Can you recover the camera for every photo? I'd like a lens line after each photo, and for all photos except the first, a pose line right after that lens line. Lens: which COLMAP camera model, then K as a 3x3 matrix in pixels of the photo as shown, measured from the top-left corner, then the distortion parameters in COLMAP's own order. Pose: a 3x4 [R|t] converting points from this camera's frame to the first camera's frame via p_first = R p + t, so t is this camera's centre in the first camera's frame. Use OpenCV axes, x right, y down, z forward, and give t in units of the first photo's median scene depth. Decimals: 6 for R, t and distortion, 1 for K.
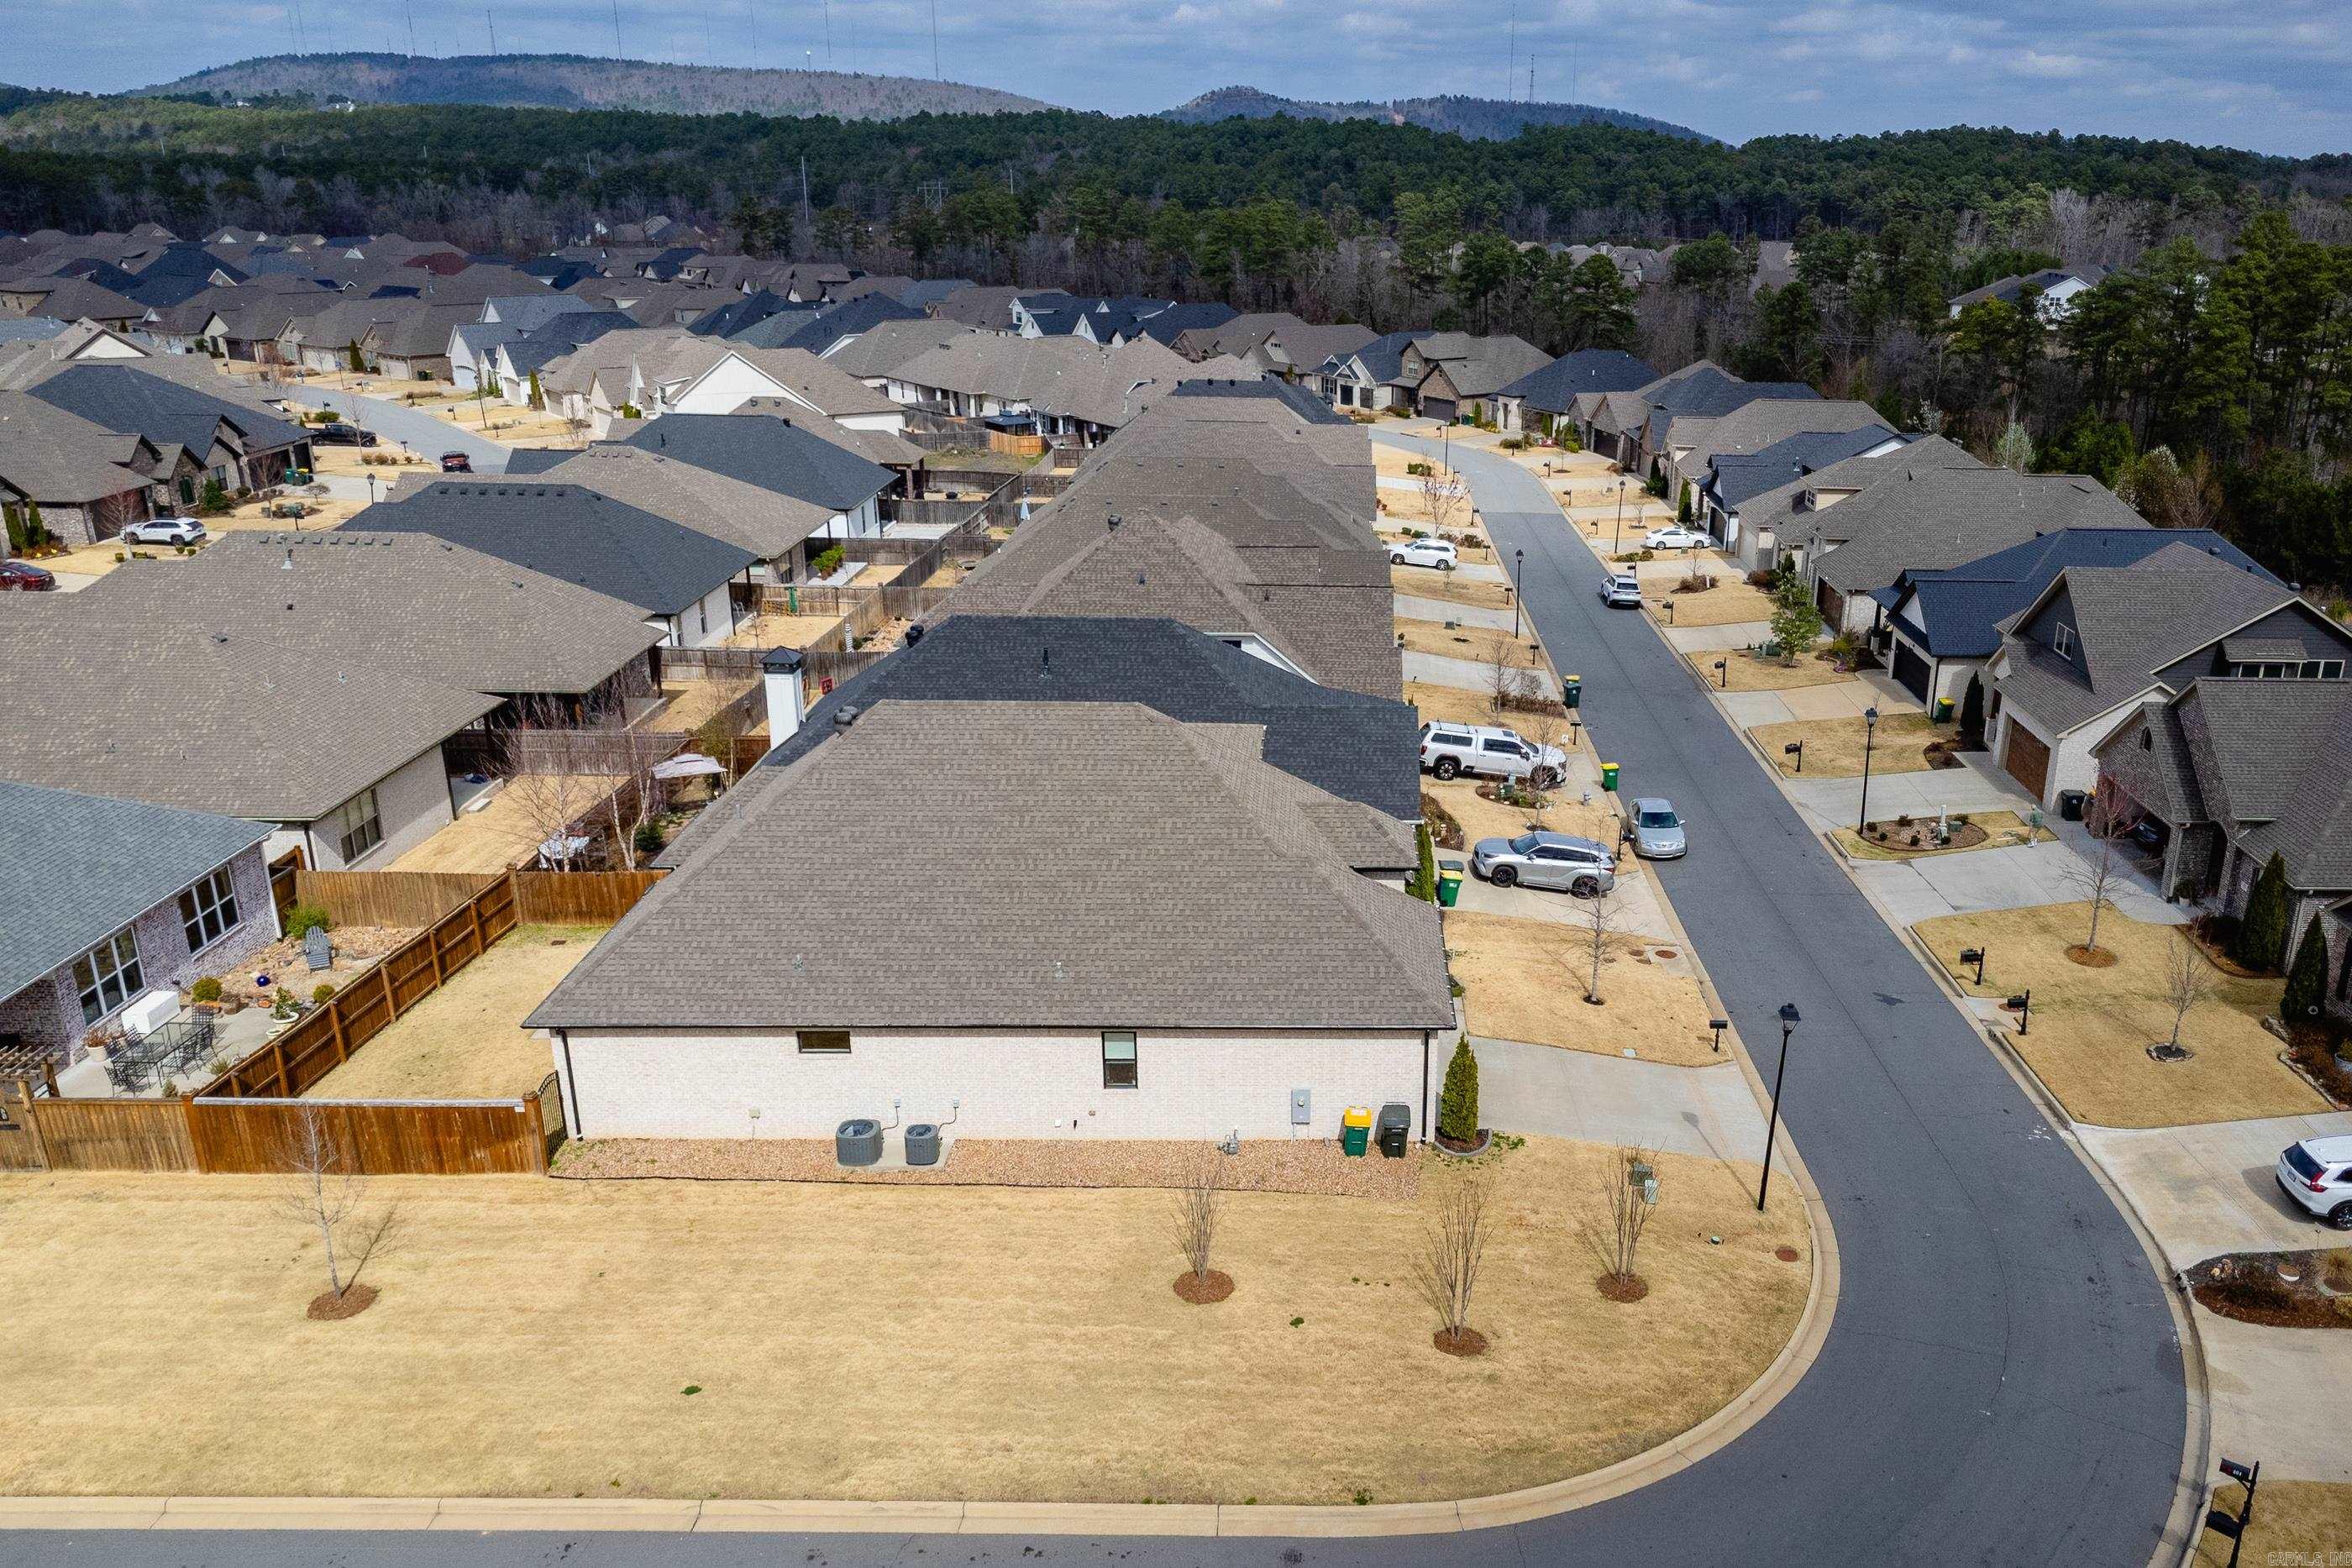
lens RADIAL K [[1884.0, 0, 1176.0], [0, 1884.0, 784.0], [0, 0, 1]] dist [-0.002036, -0.000989]
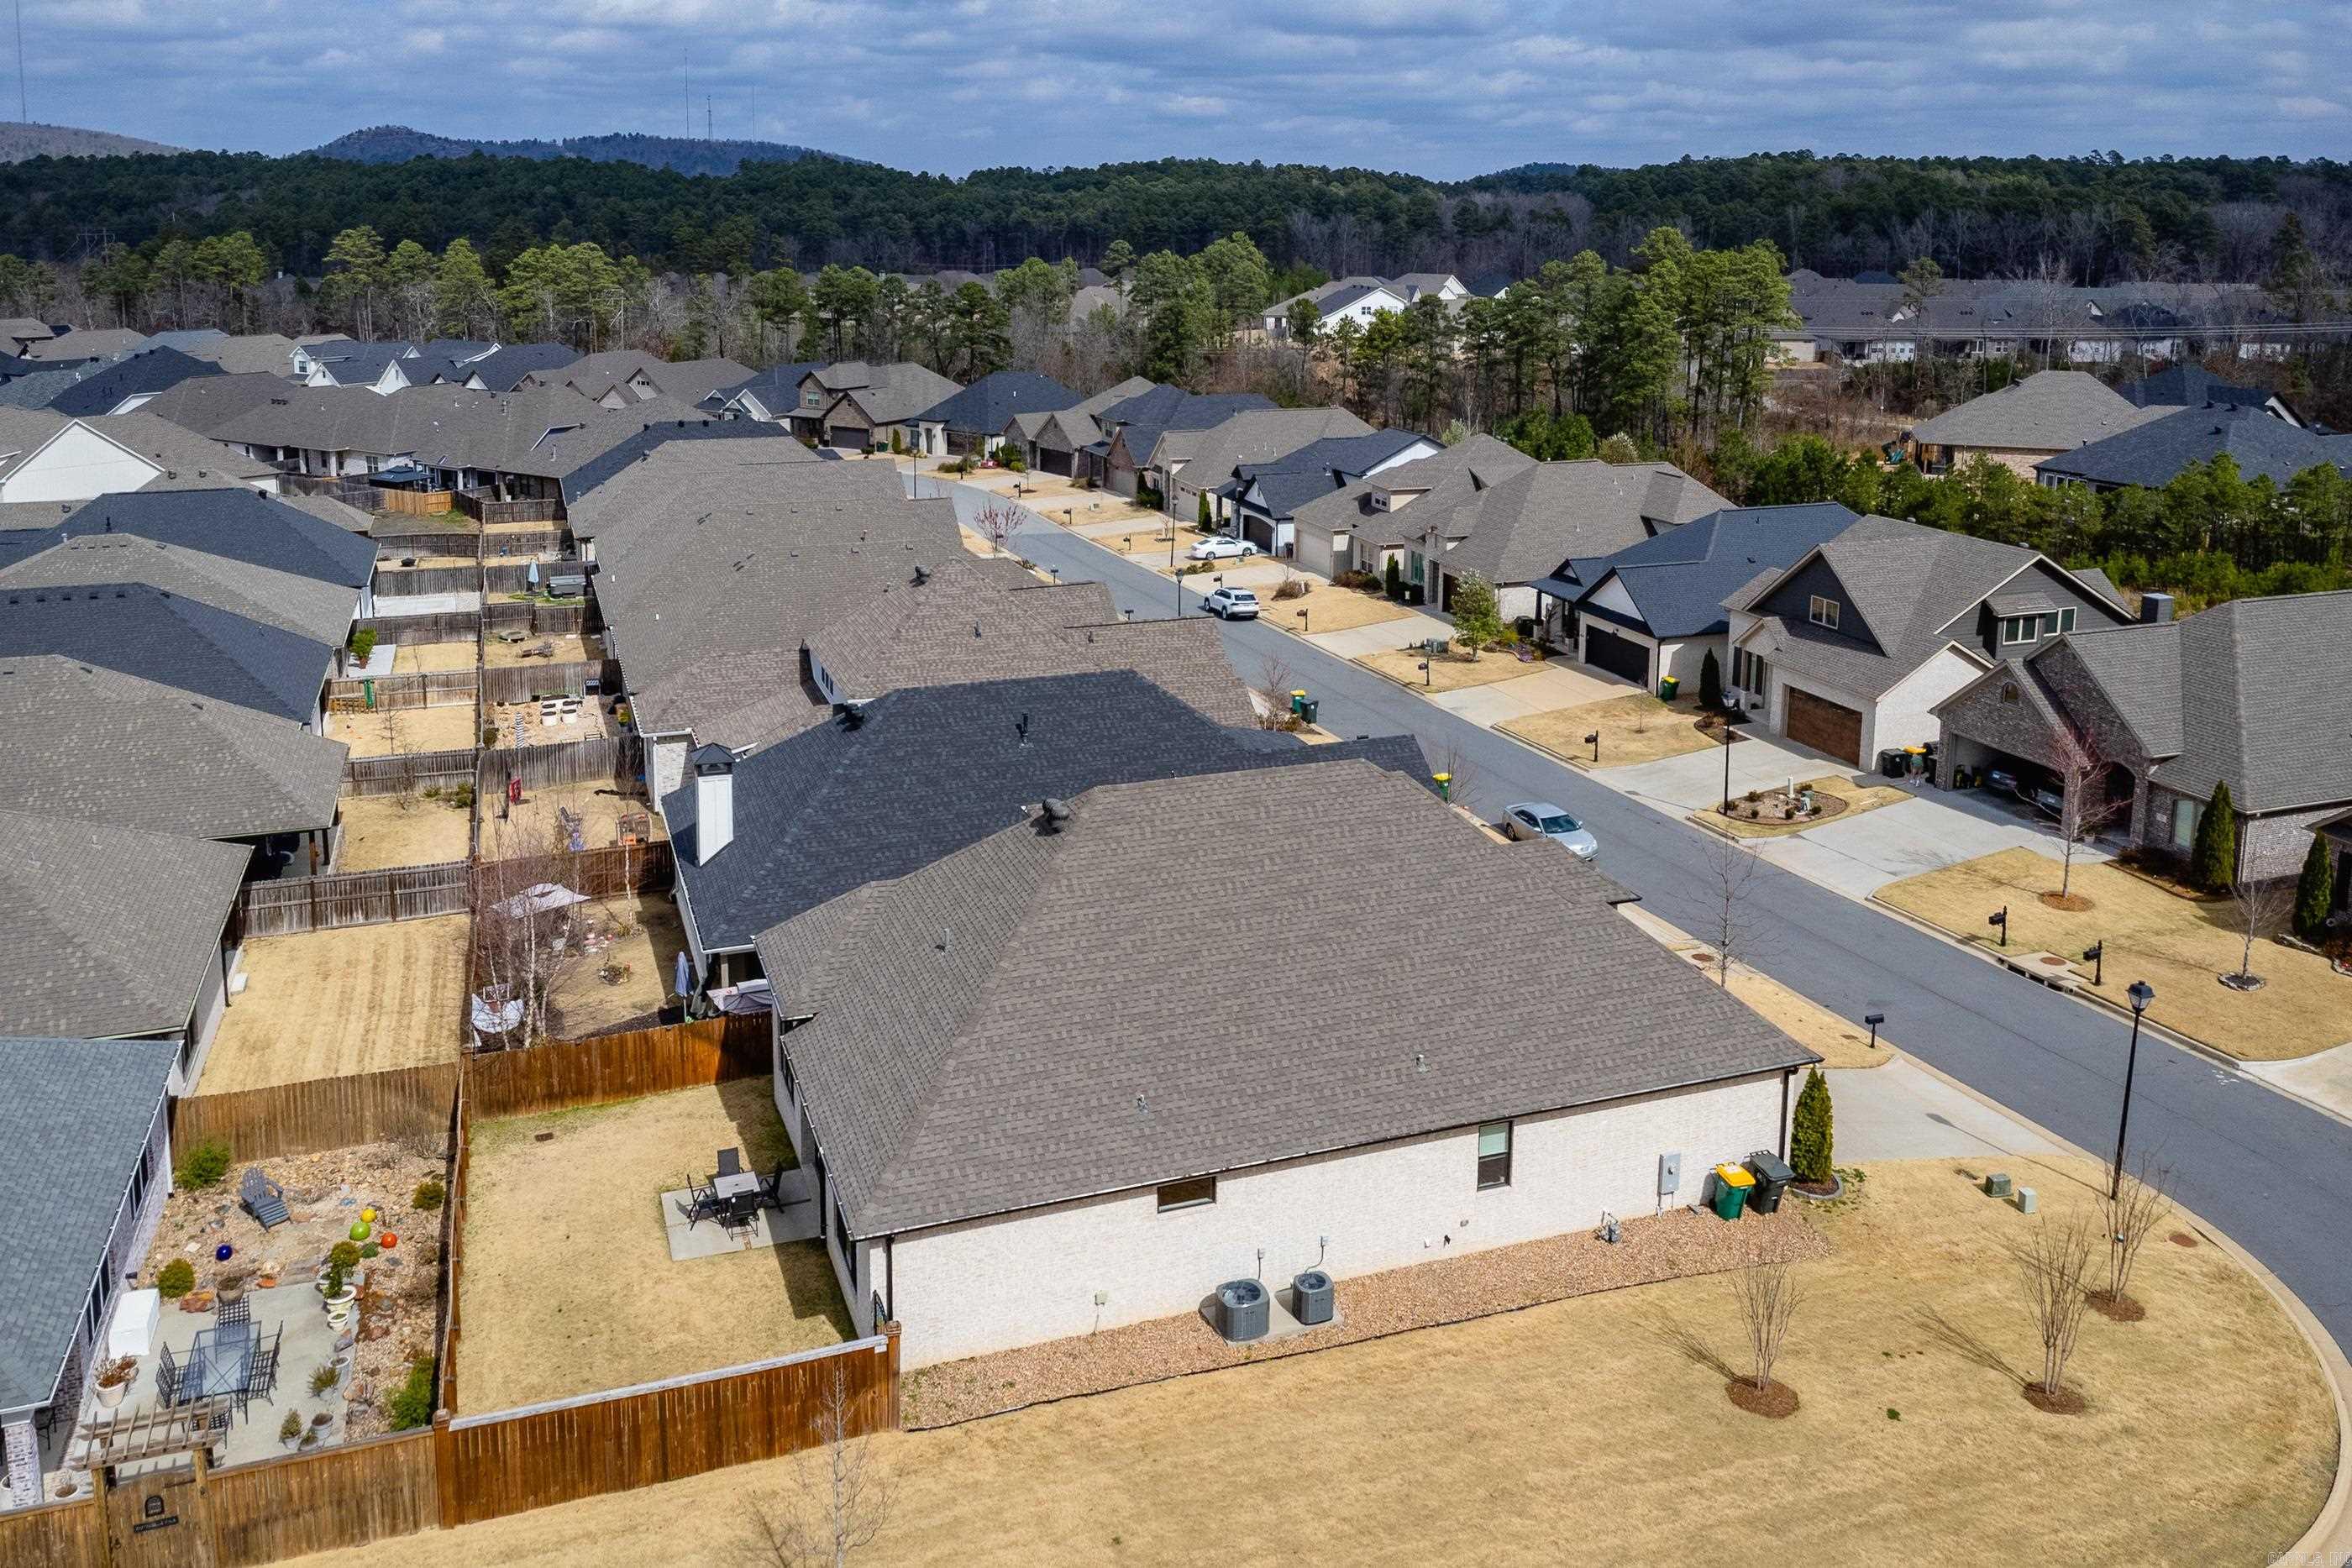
lens RADIAL K [[1939.5, 0, 1176.3], [0, 1939.5, 445.8], [0, 0, 1]] dist [-0.001752, 0.004578]
pose [[0.946999, -0.059264, 0.315722, -0.309206], [0.118249, 0.978135, -0.171080, -0.031539], [-0.298680, 0.199346, 0.933301, 0.075145]]
